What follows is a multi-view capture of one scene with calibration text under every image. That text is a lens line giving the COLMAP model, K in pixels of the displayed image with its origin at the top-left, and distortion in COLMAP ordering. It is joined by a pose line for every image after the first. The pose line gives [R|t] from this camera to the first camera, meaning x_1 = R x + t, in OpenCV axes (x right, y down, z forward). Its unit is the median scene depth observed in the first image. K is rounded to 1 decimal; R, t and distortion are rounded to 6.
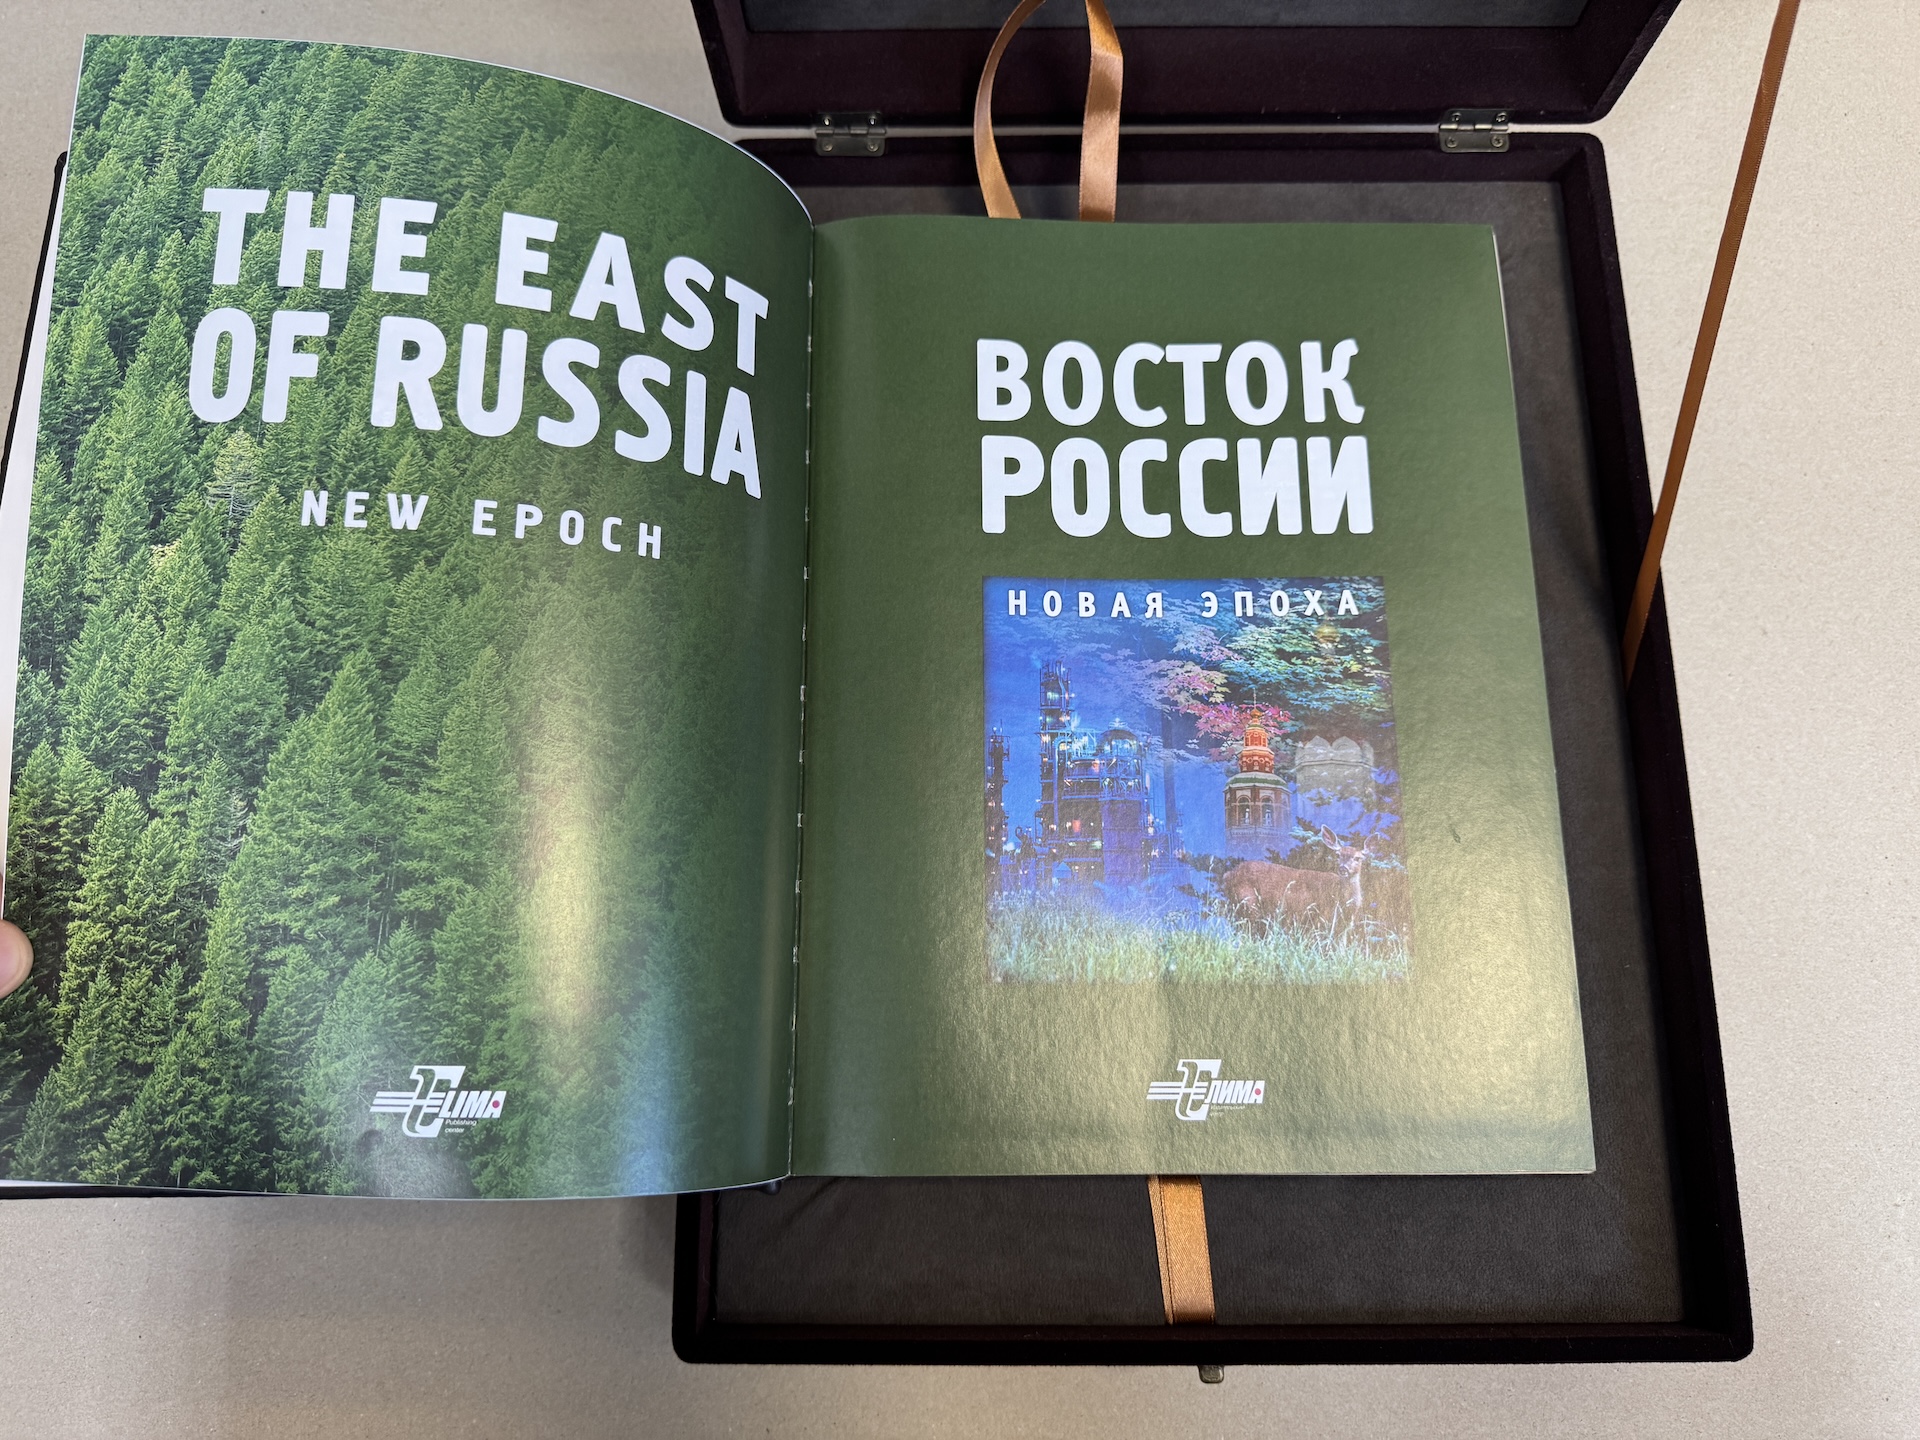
lens RADIAL K [[1331.1, 0, 966.1], [0, 1331.1, 713.5], [0, 0, 1]] dist [0.001690, -0.002891]
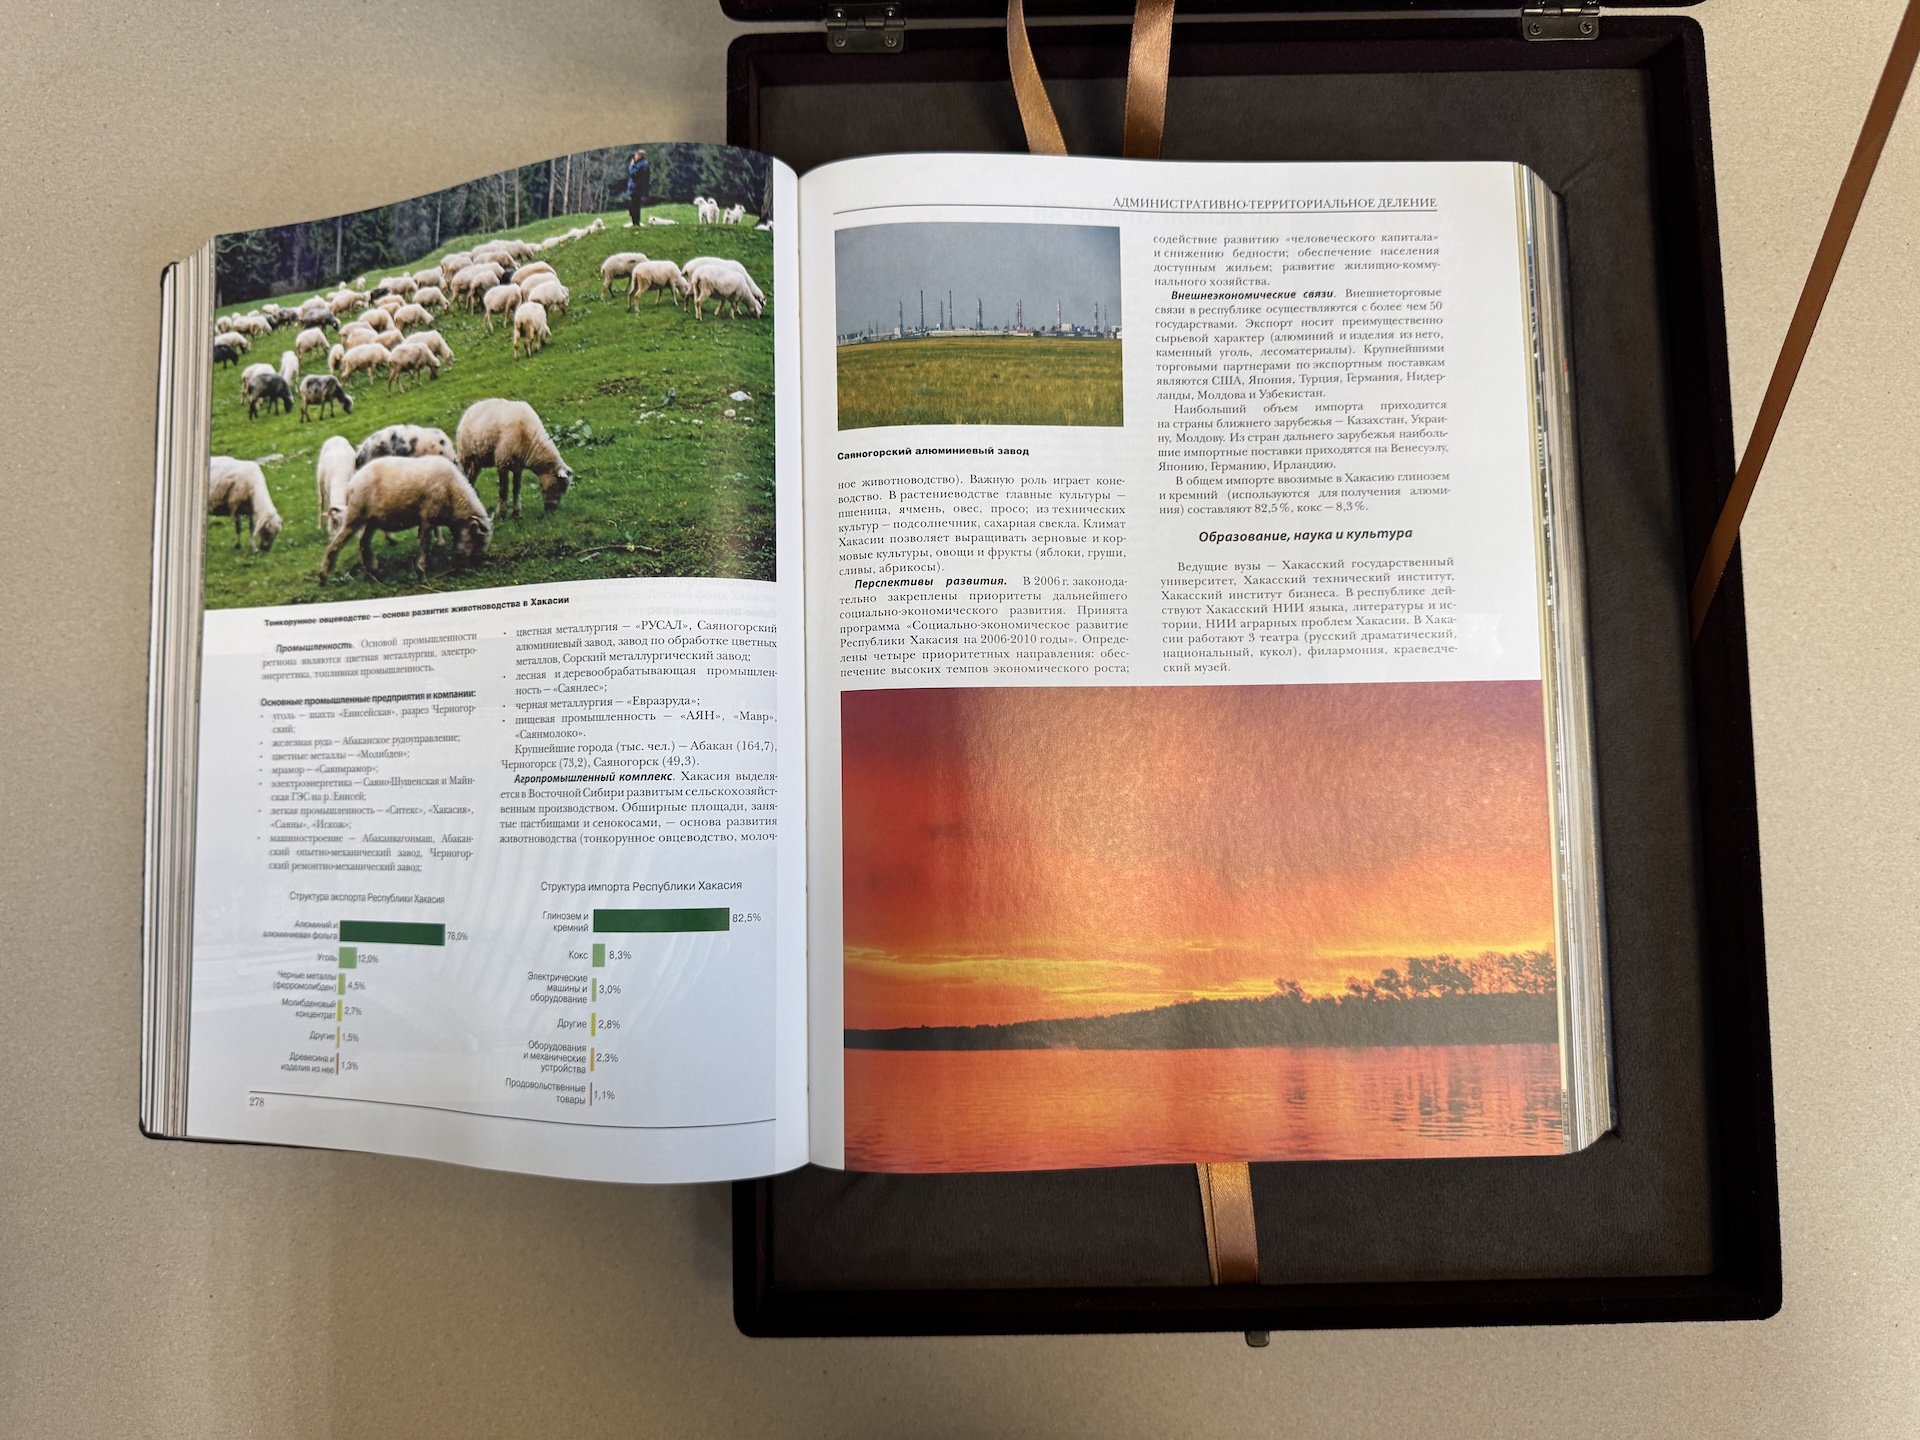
lens RADIAL K [[1337.0, 0, 964.4], [0, 1337.0, 711.4], [0, 0, 1]] dist [-0.000371, -0.002828]
pose [[0.999855, -0.016264, 0.005087, -0.034067], [0.015279, 0.987802, 0.154964, -0.124959], [-0.007545, -0.154863, 0.987907, 0.042542]]
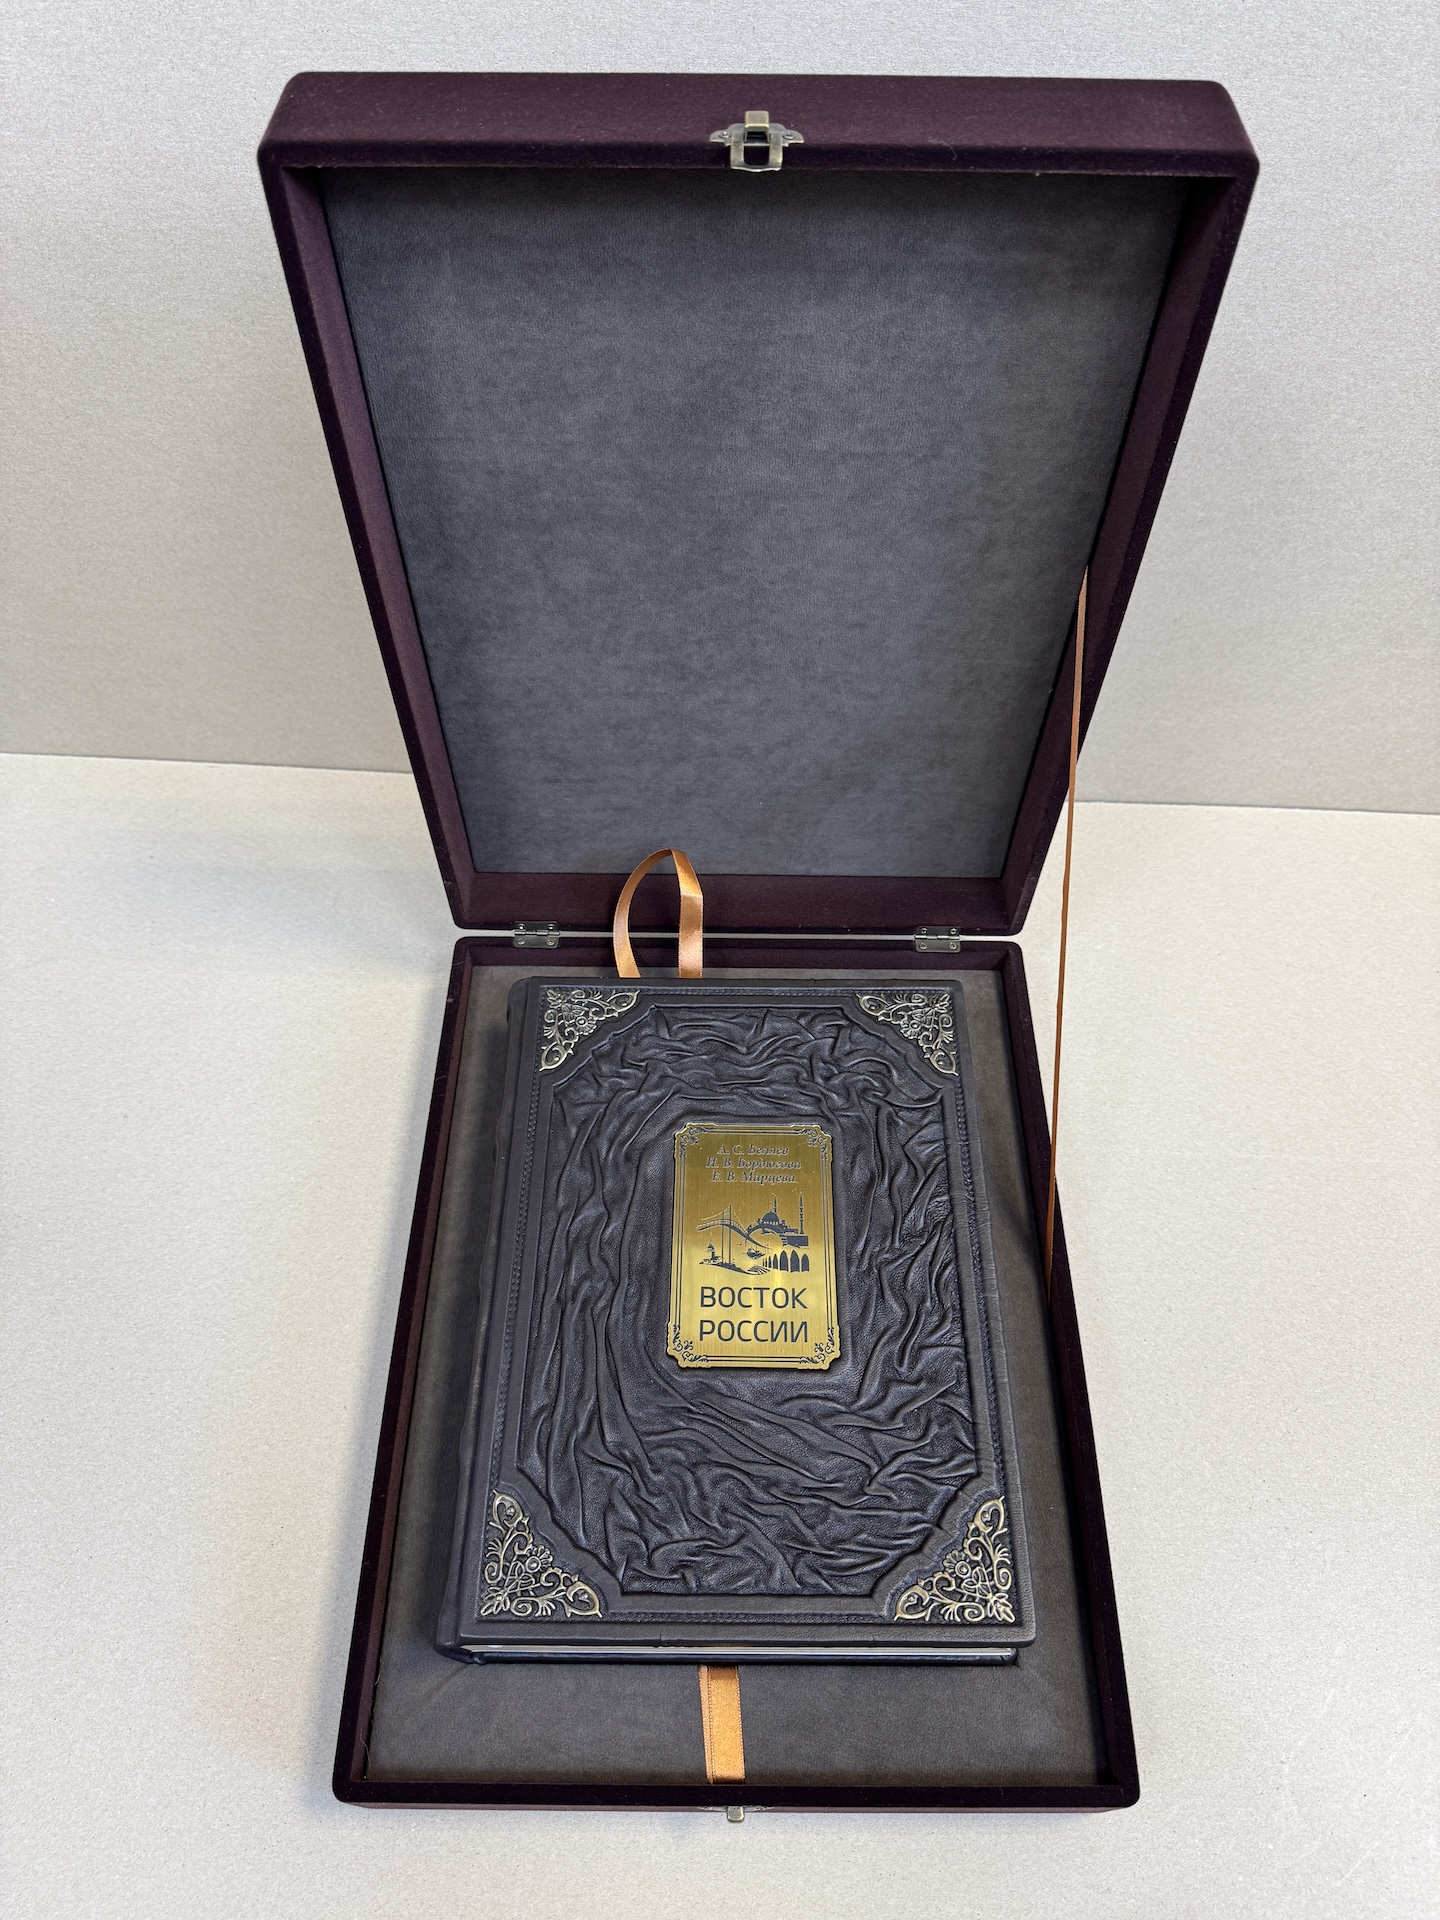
lens RADIAL K [[1358.5, 0, 722.5], [0, 1358.5, 936.6], [0, 0, 1]] dist [0.056171, -0.005602]
pose [[0.999819, 0.014828, 0.011956, 0.115859], [-0.009376, 0.929488, -0.368733, 0.155334], [-0.016580, 0.368554, 0.929458, -0.495830]]
